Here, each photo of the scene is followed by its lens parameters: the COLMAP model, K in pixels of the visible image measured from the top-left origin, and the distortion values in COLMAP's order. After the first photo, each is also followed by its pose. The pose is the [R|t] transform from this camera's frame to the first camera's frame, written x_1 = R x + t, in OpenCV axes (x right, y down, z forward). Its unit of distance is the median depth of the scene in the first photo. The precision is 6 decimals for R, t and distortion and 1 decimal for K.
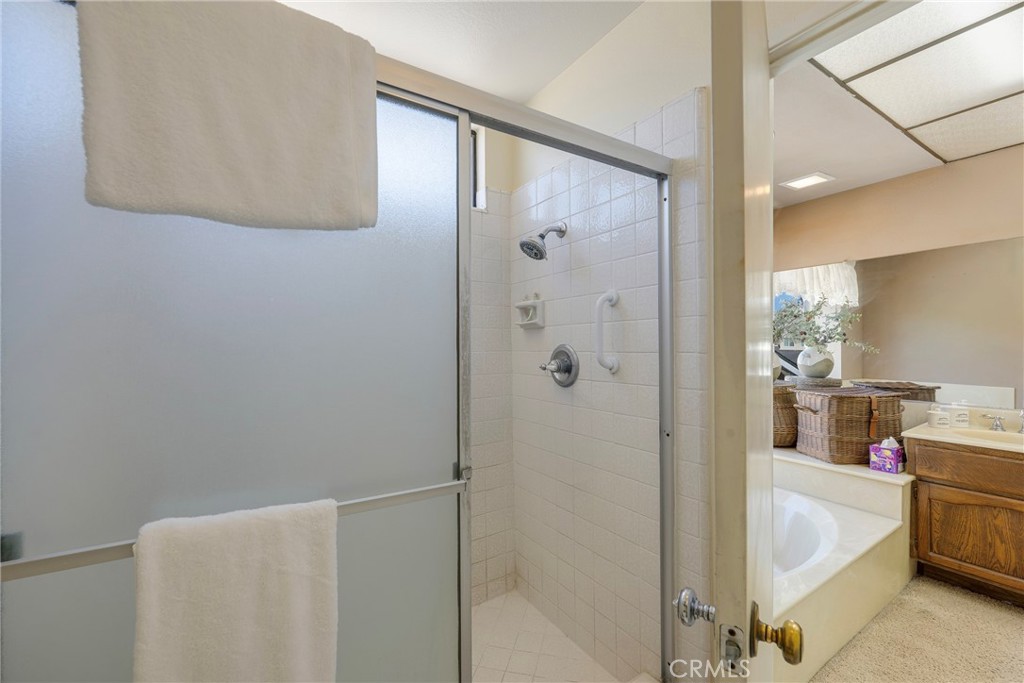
lens RADIAL K [[411.5, 0, 511.6], [0, 411.5, 344.4], [0, 0, 1]] dist [-0.001090, -0.000710]
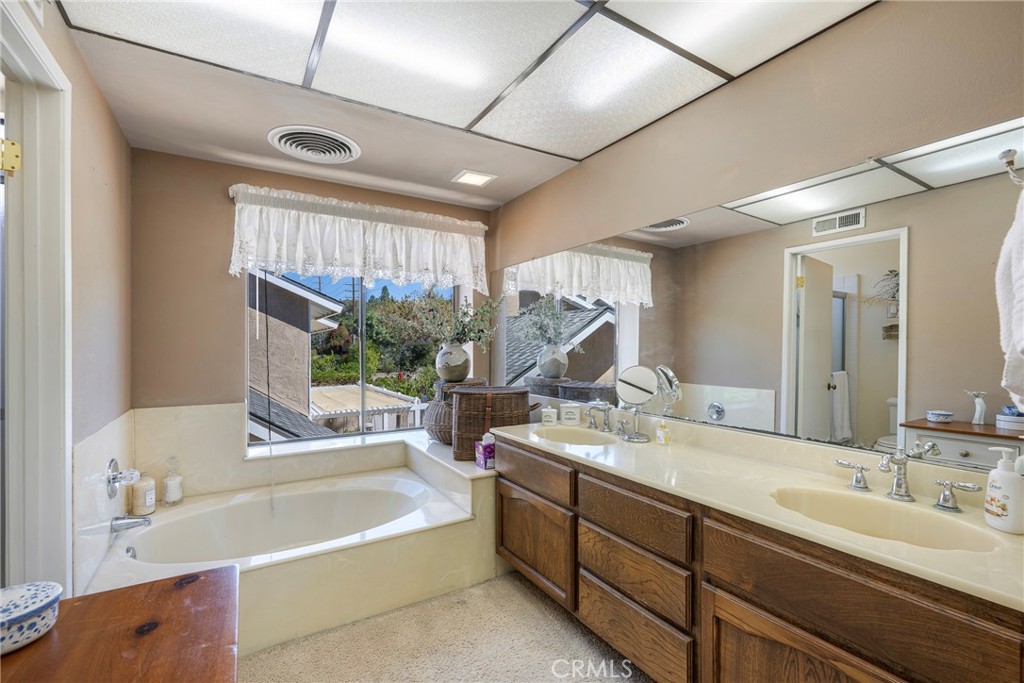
lens RADIAL K [[443.2, 0, 509.6], [0, 443.2, 346.7], [0, 0, 1]] dist [0.003283, -0.000115]
pose [[0.999881, 0.009067, -0.012465, 0.944830], [-0.009055, 0.999958, 0.001023, 0.009830], [0.012474, -0.000910, 0.999922, -0.087382]]
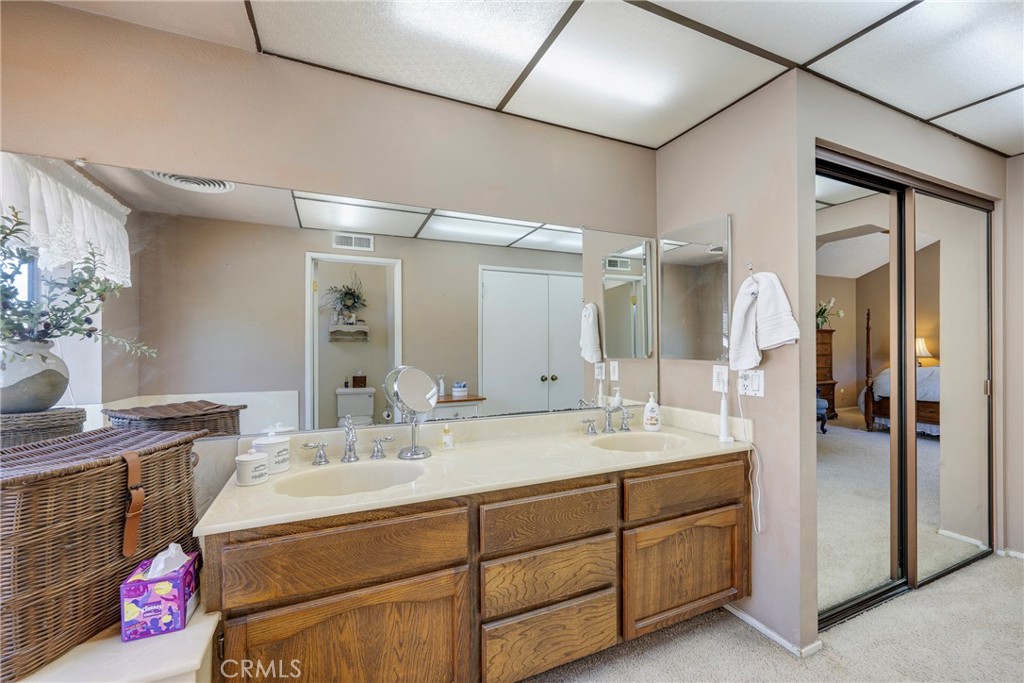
lens RADIAL K [[411.5, 0, 511.7], [0, 411.5, 347.6], [0, 0, 1]] dist [-0.001090, -0.000710]
pose [[0.146734, 0.007904, 0.989144, 0.518645], [0.003264, 0.999959, -0.008474, 0.019892], [-0.989171, 0.004472, 0.146702, 0.551672]]
